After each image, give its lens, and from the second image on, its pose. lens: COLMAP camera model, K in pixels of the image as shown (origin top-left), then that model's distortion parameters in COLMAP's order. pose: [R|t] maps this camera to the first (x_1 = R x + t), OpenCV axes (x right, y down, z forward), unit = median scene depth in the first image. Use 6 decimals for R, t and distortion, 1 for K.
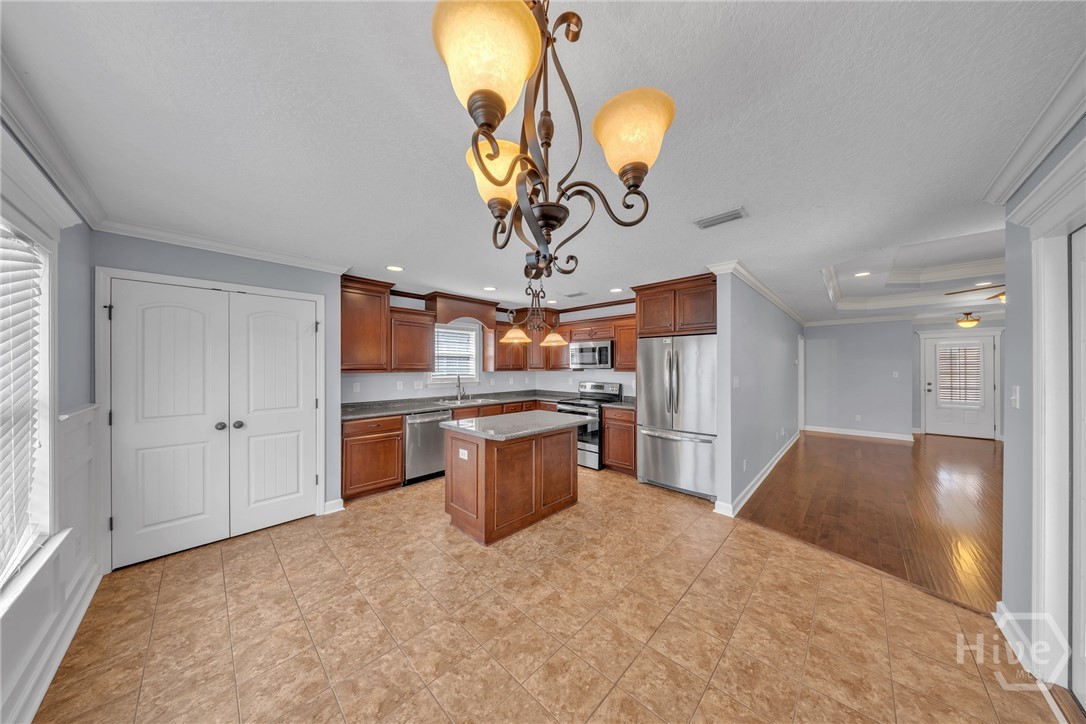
lens RADIAL K [[330.9, 0, 537.4], [0, 330.9, 359.9], [0, 0, 1]] dist [-0.000650, -0.000104]
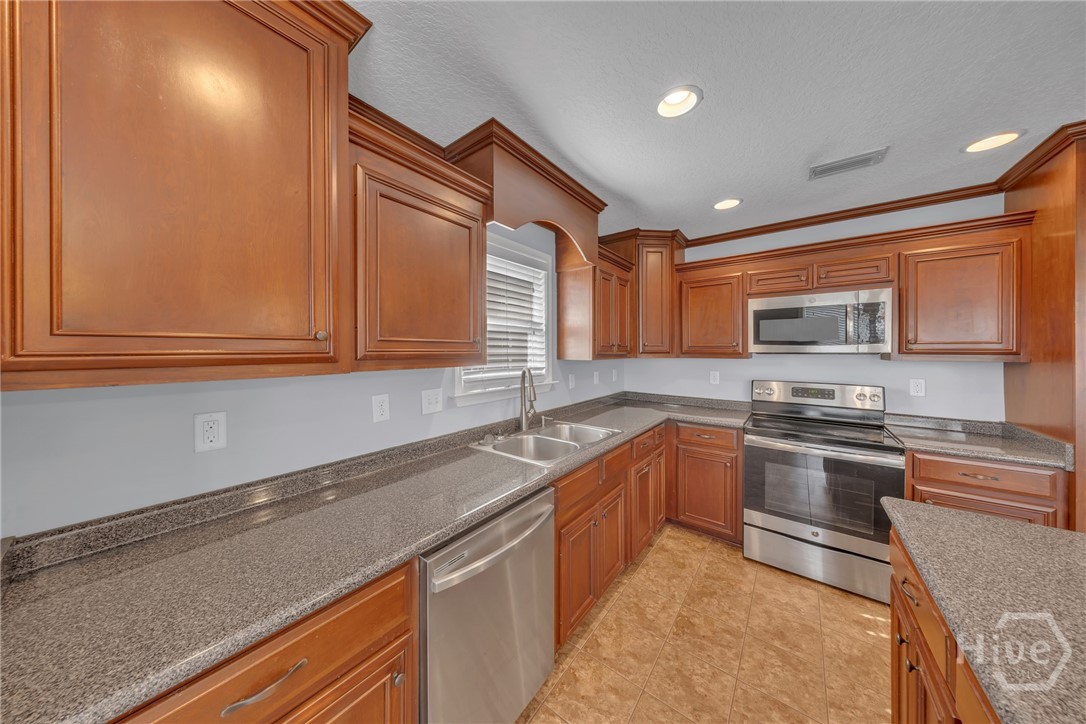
lens RADIAL K [[328.3, 0, 529.9], [0, 328.3, 350.5], [0, 0, 1]] dist [0.000087, -0.000165]
pose [[0.994227, -0.000005, 0.107300, -0.291894], [-0.002323, 0.999765, 0.021573, 0.013959], [-0.107275, -0.021698, 0.993993, 0.639489]]
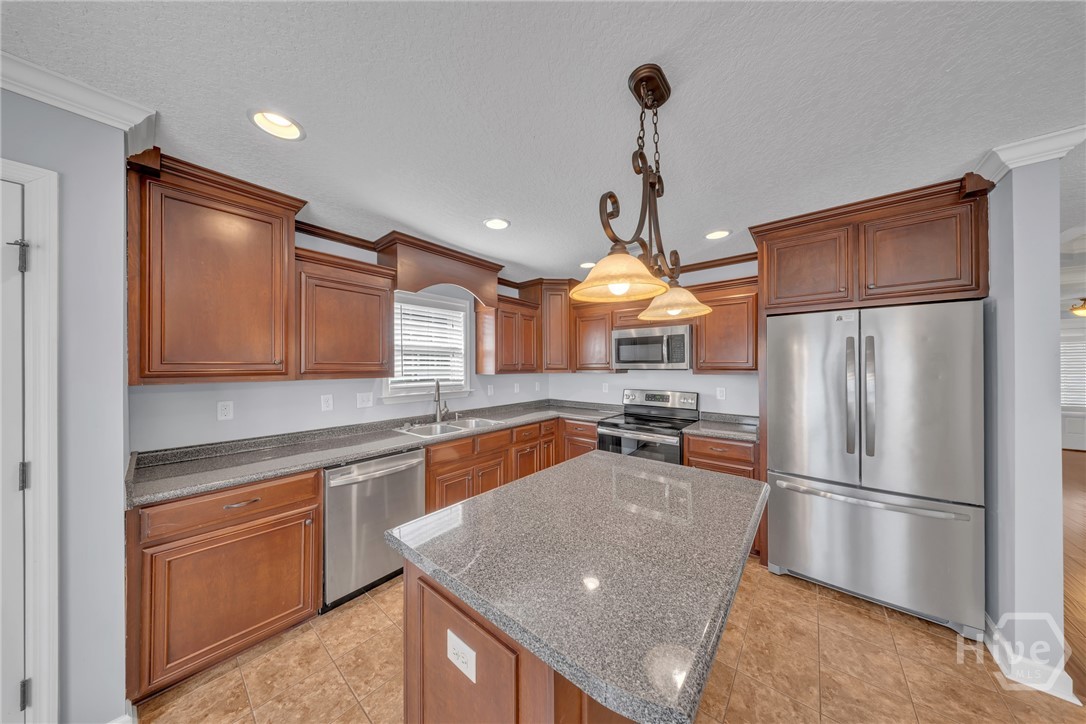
lens RADIAL K [[320.3, 0, 542.4], [0, 320.3, 364.1], [0, 0, 1]] dist [-0.000750, -0.000050]
pose [[0.996085, -0.001843, 0.088385, -0.105260], [0.000599, 0.999900, 0.014105, 0.007004], [-0.088402, -0.013997, 0.995987, 0.427661]]
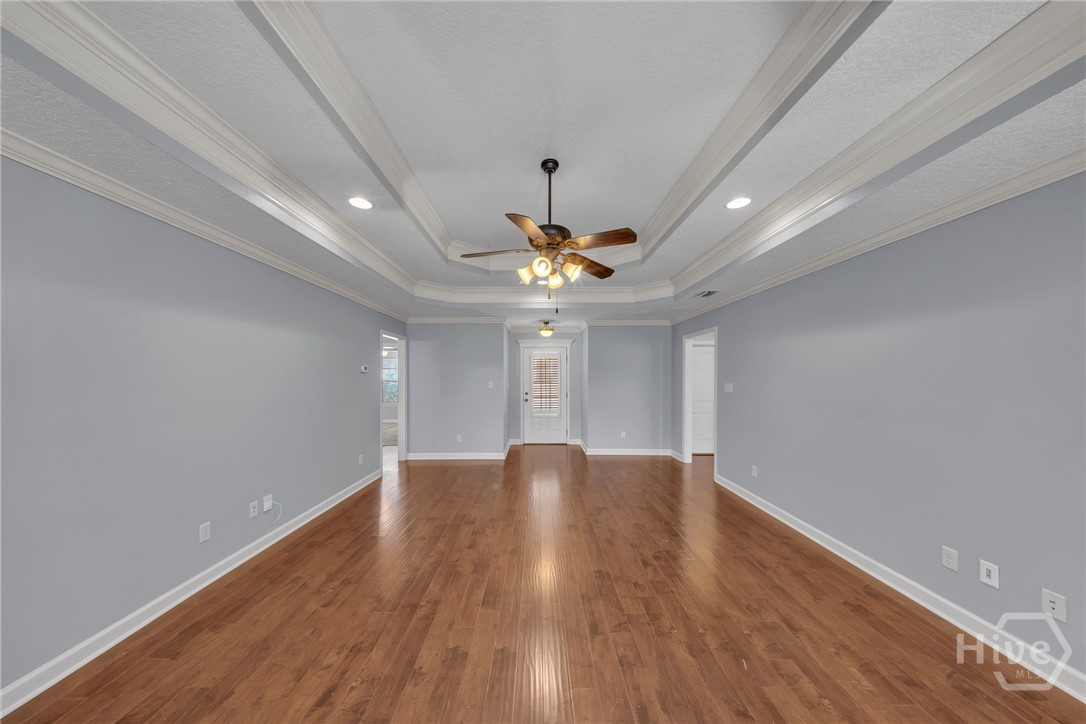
lens RADIAL K [[325.2, 0, 541.9], [0, 325.2, 380.5], [0, 0, 1]] dist [-0.000753, -0.000081]
pose [[0.715317, -0.007797, 0.698756, 0.805348], [-0.016411, 0.999475, 0.027953, 0.008341], [-0.698607, -0.031462, 0.714814, 0.409329]]
